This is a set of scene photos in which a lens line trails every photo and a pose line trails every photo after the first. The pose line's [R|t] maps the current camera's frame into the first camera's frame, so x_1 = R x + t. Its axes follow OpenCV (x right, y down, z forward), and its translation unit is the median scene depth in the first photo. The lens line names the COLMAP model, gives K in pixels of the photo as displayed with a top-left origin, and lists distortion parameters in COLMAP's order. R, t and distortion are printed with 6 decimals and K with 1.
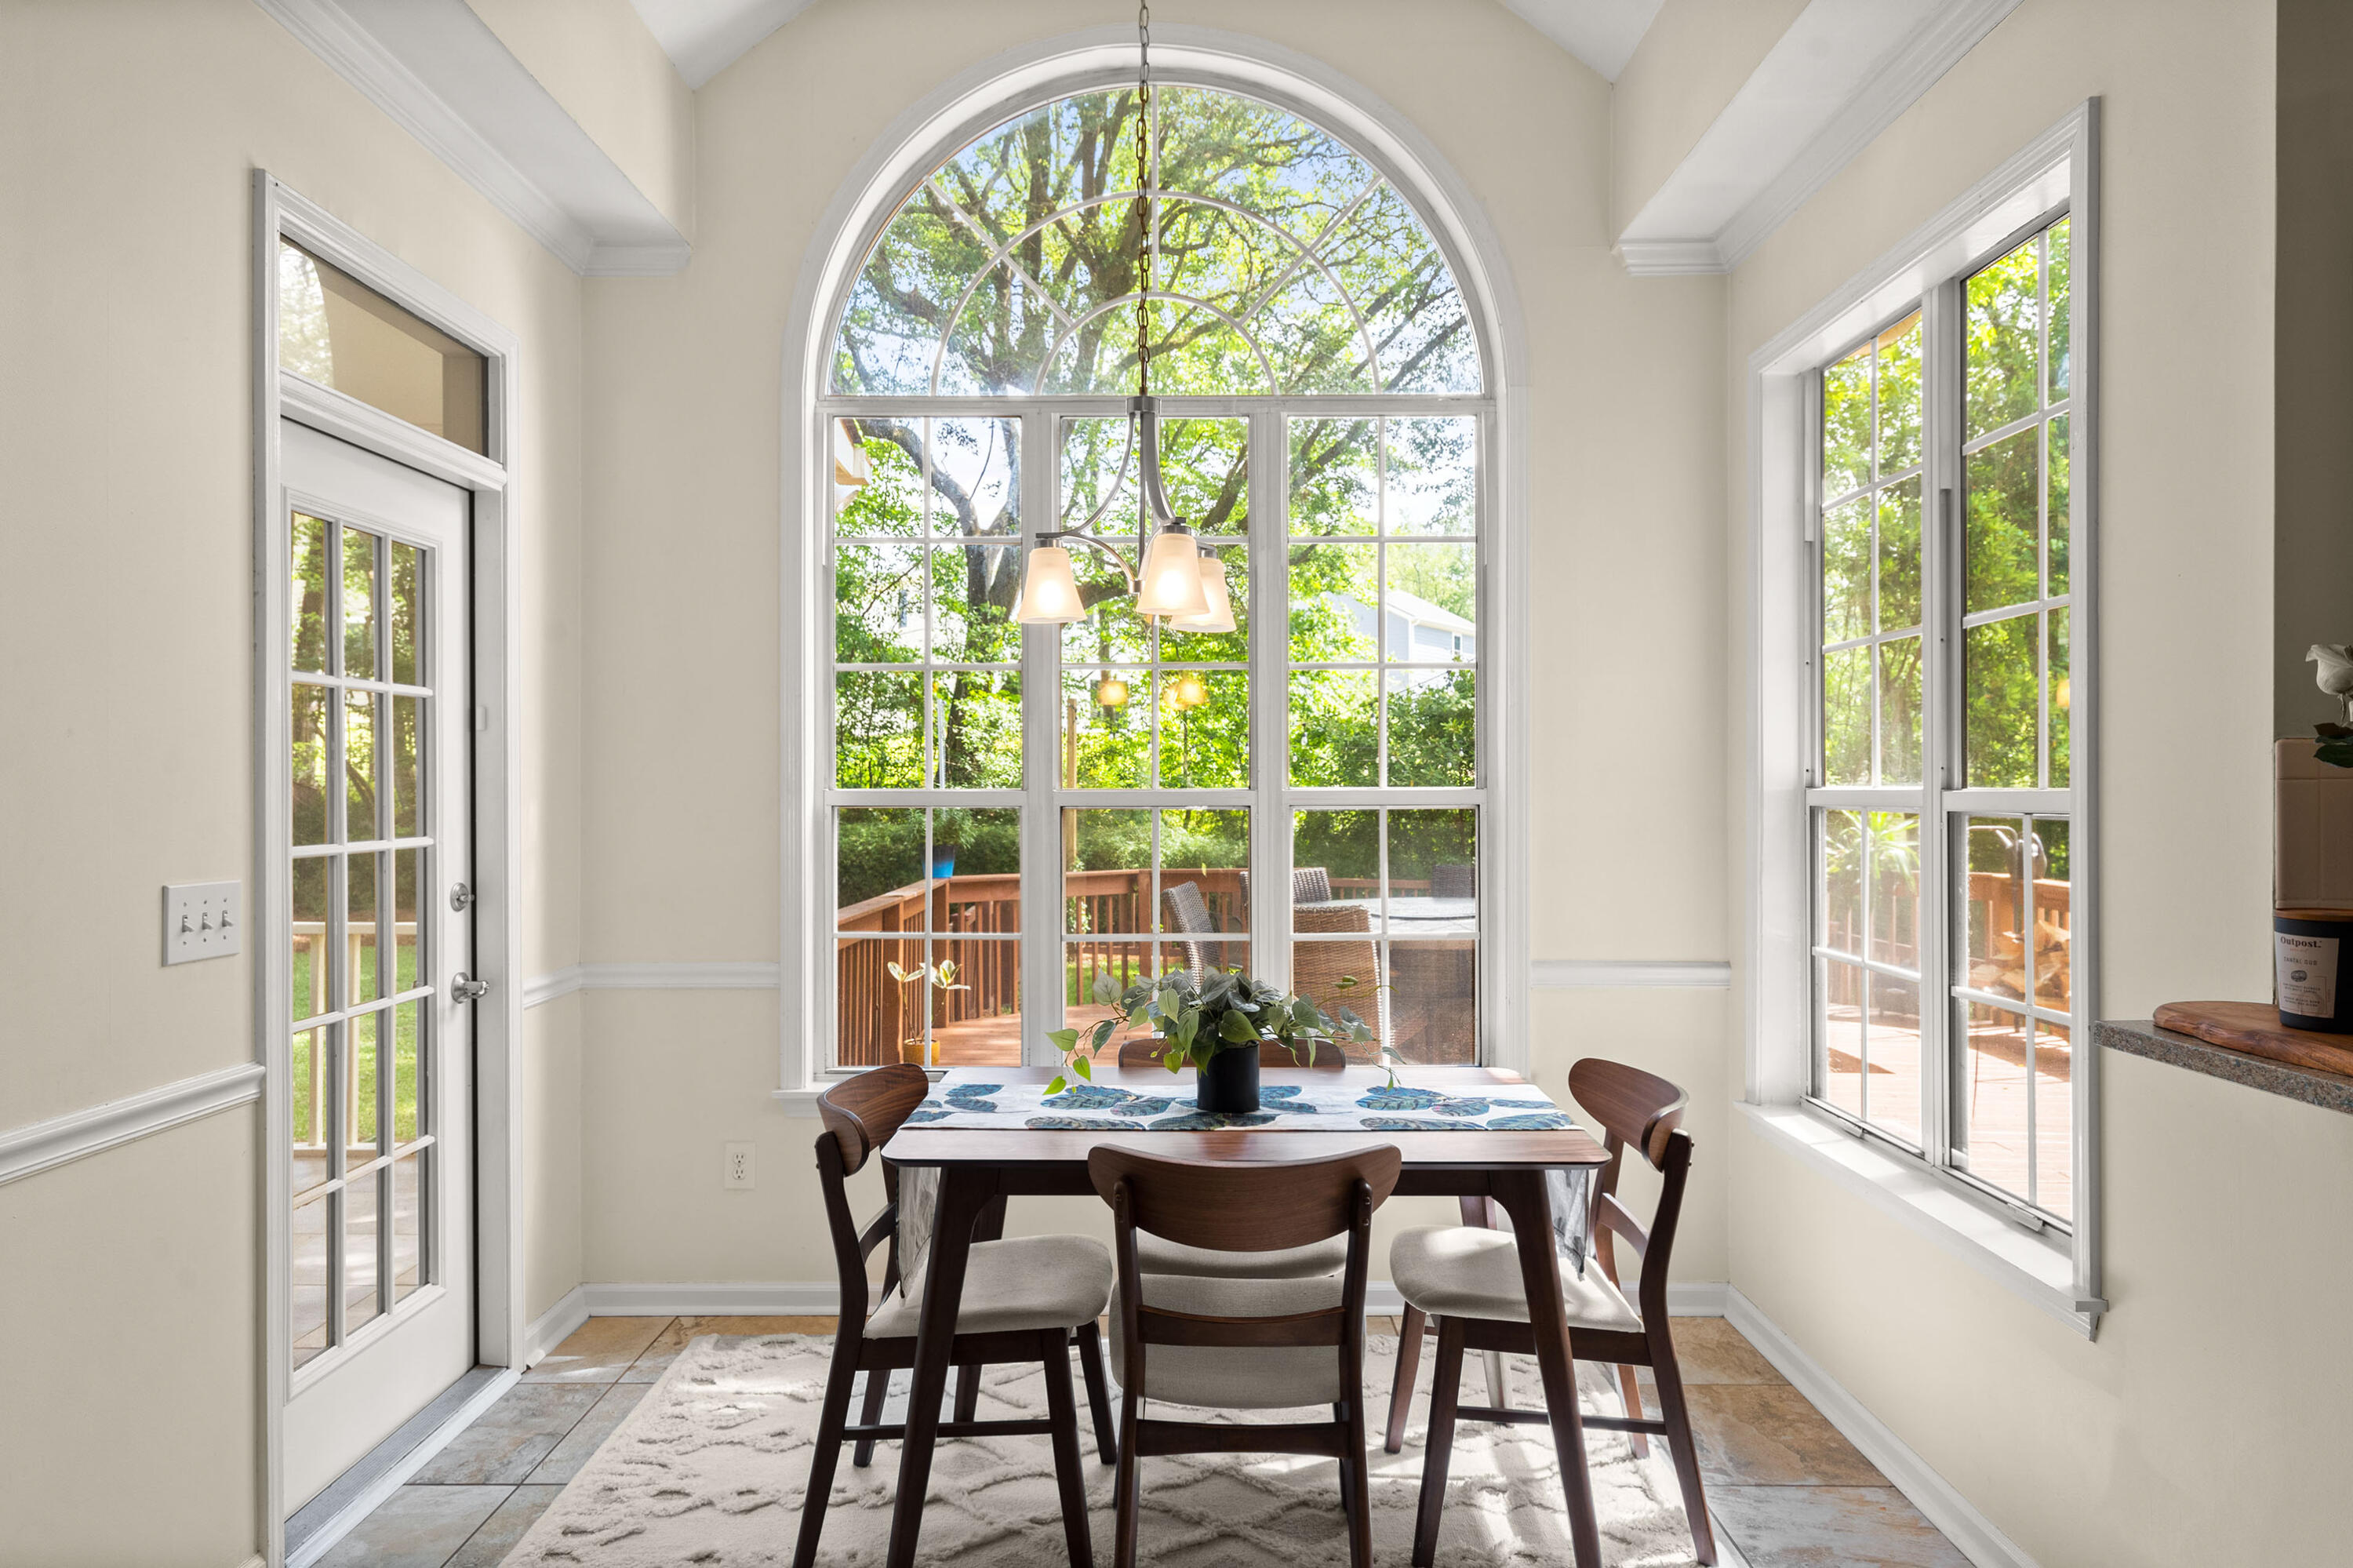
lens RADIAL K [[1231.5, 0, 1176.5], [0, 1231.5, 784.0], [0, 0, 1]] dist [0.053584, -0.081305]
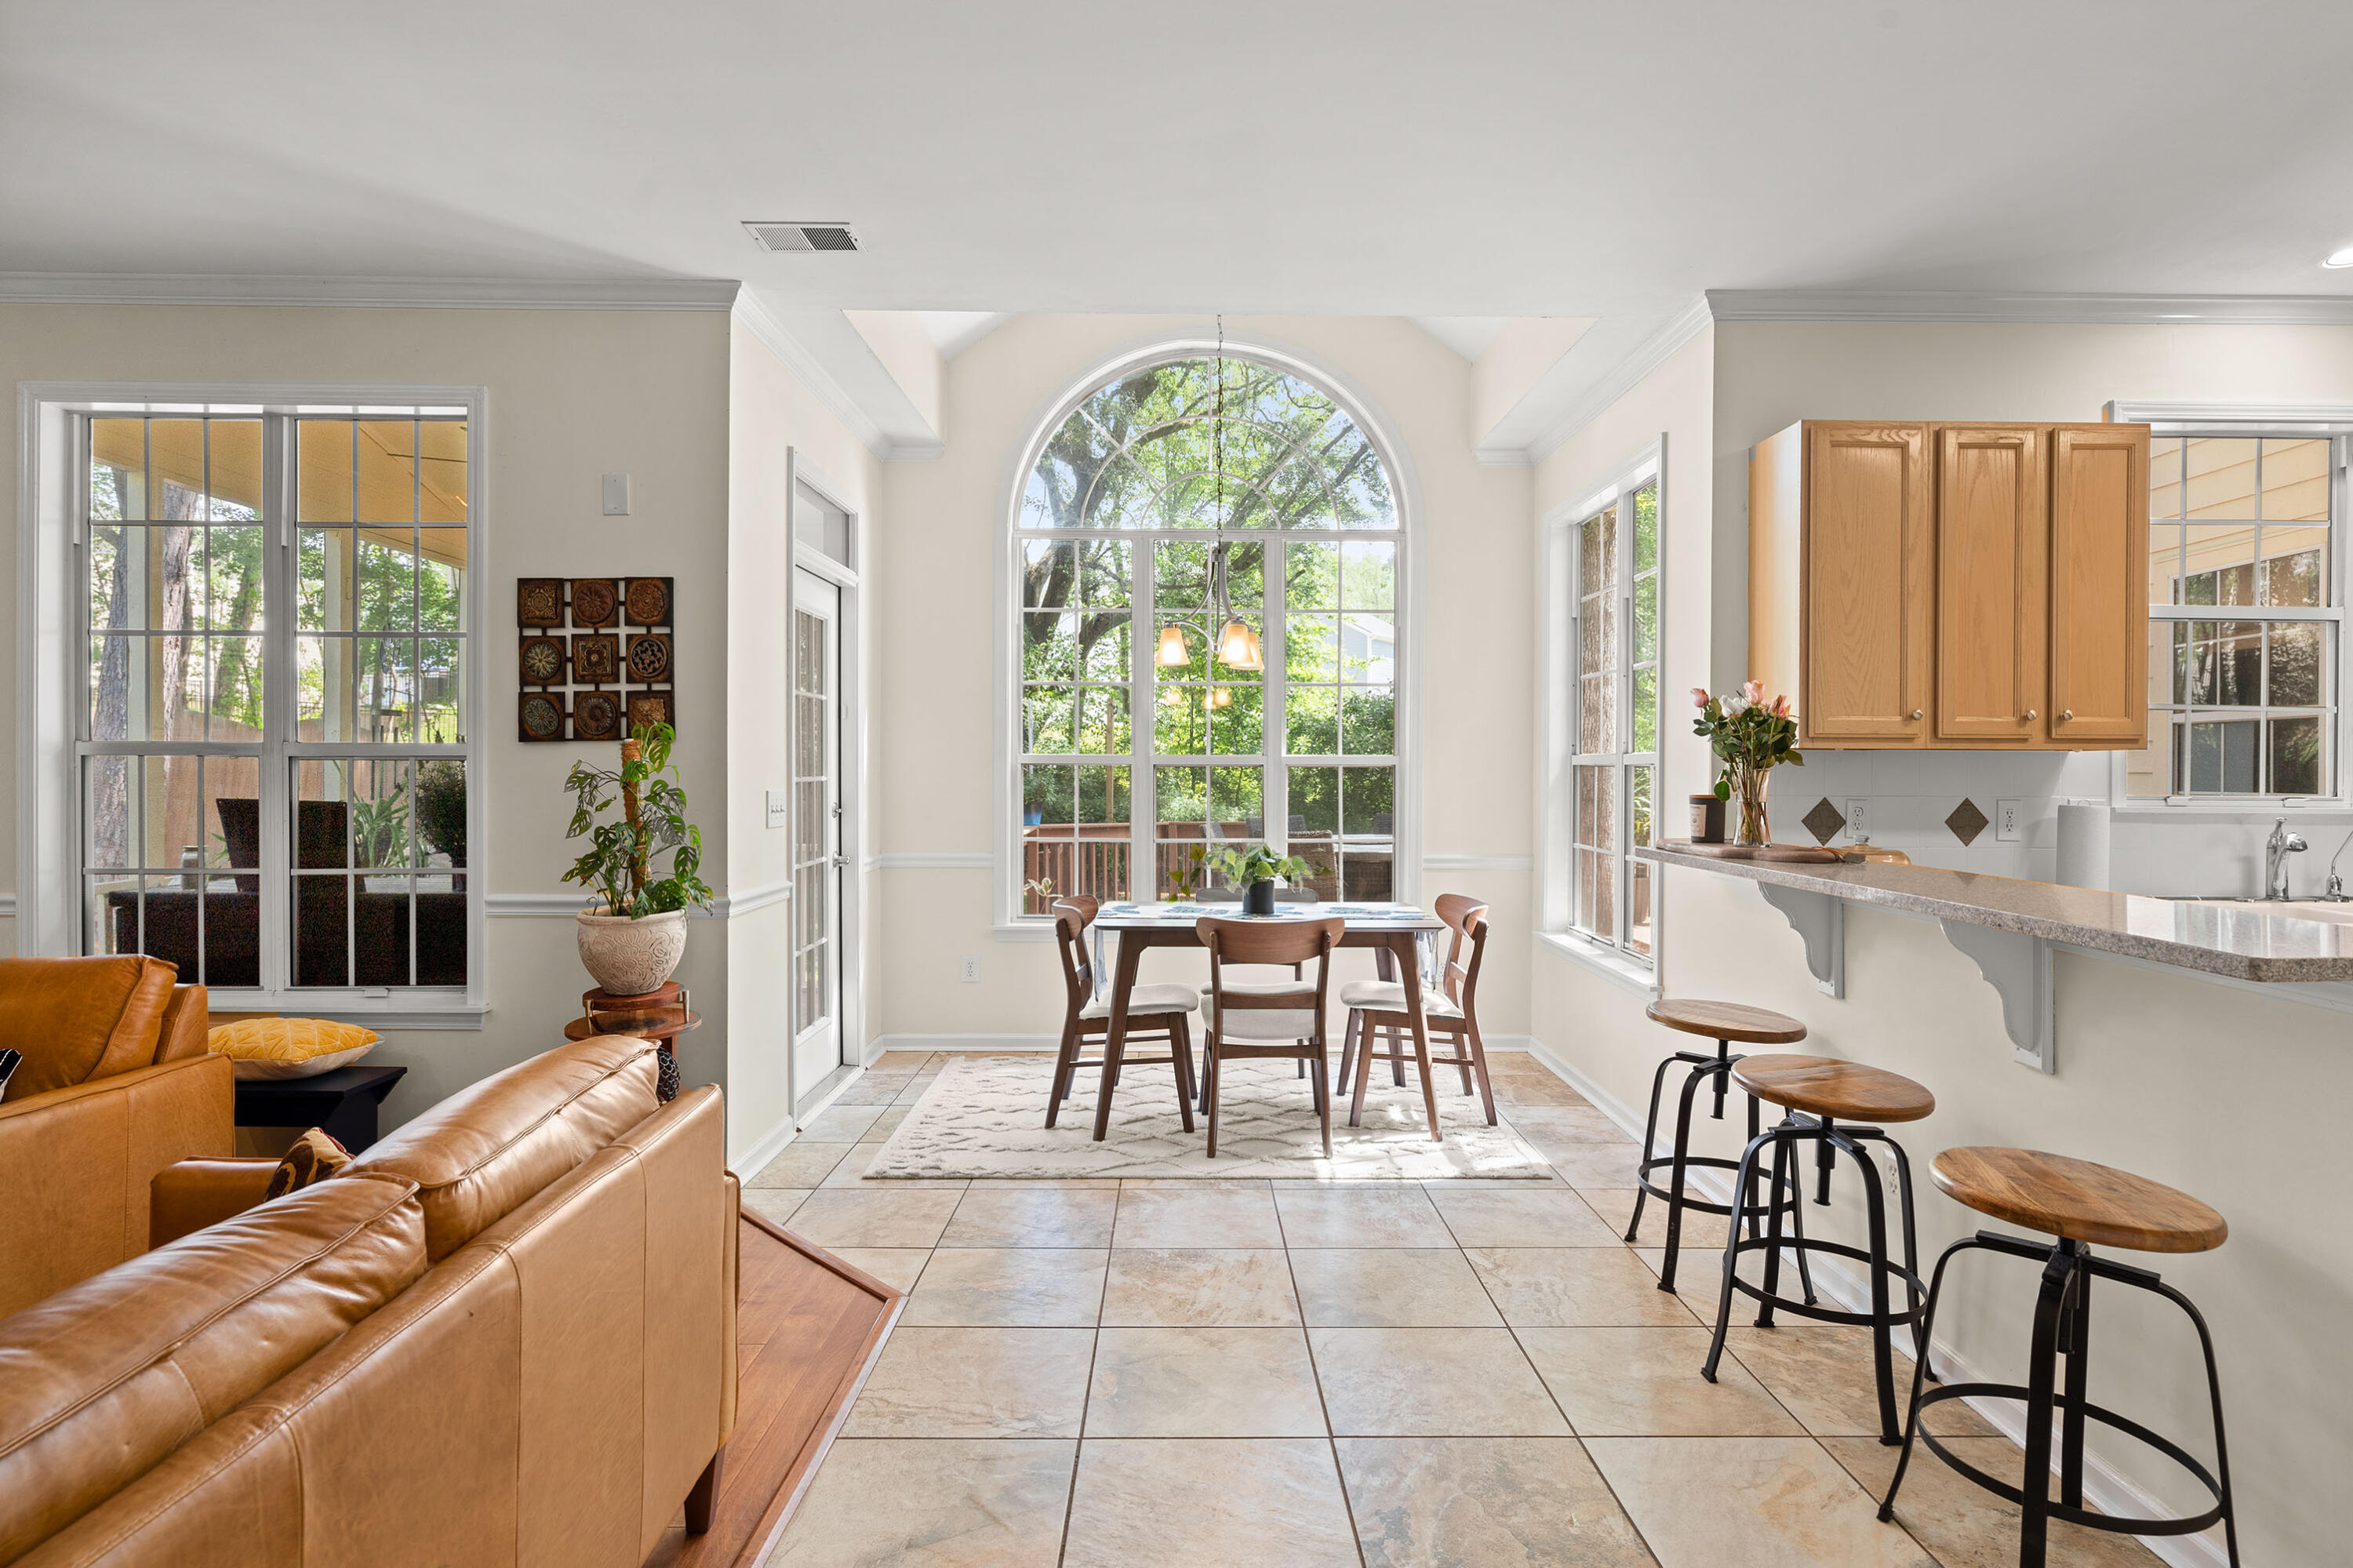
lens RADIAL K [[1094.7, 0, 1179.6], [0, 1094.7, 758.5], [0, 0, 1]] dist [-0.024833, 0.000299]
pose [[0.999850, 0.007613, 0.015538, -0.113816], [-0.007450, 0.999917, -0.010525, 0.035609], [-0.015616, 0.010408, 0.999824, -0.747757]]
